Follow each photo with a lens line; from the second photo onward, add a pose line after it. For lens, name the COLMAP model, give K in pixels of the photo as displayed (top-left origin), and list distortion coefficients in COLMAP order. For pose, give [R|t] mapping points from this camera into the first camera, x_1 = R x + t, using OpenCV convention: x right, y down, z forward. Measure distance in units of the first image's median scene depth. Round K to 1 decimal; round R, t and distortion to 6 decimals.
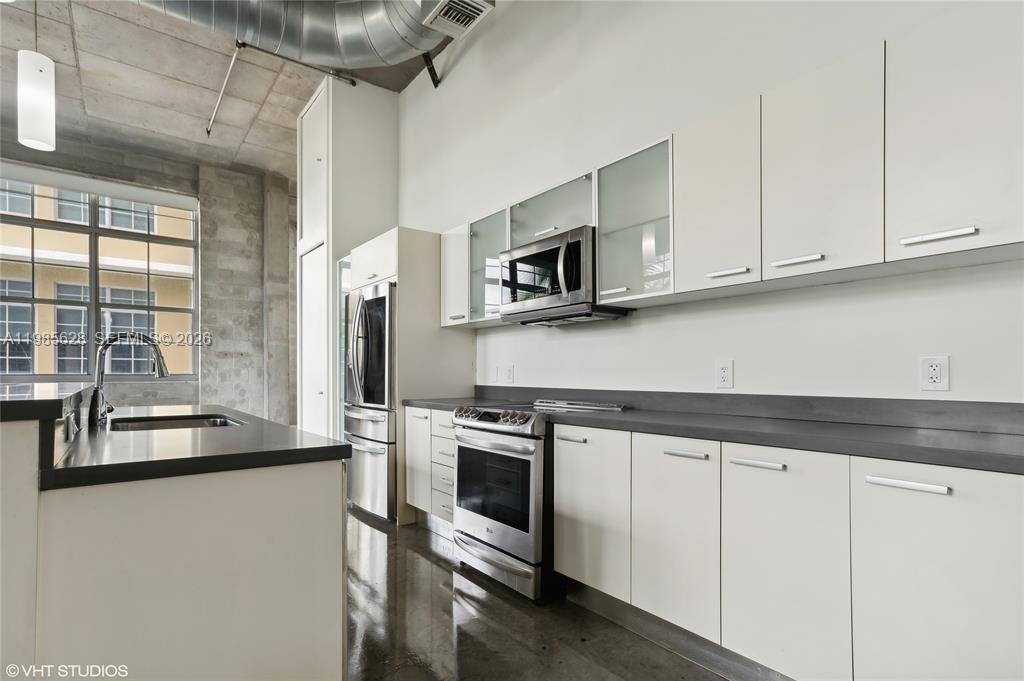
lens RADIAL K [[500.2, 0, 512.7], [0, 500.2, 376.6], [0, 0, 1]] dist [0.002290, 0.000652]
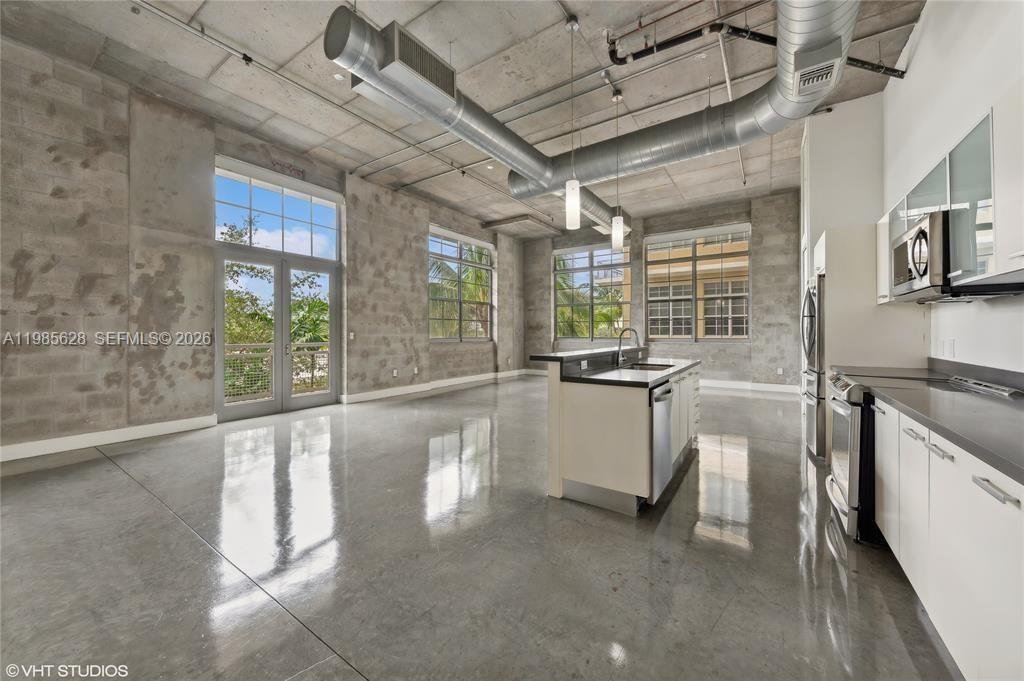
lens RADIAL K [[374.1, 0, 512.0], [0, 374.1, 340.5], [0, 0, 1]] dist [0.000185, 0.000018]
pose [[0.299155, 0.017004, -0.954053, 0.240087], [-0.001616, 0.999849, 0.017313, -0.017570], [0.954203, -0.003637, 0.299137, -0.027293]]
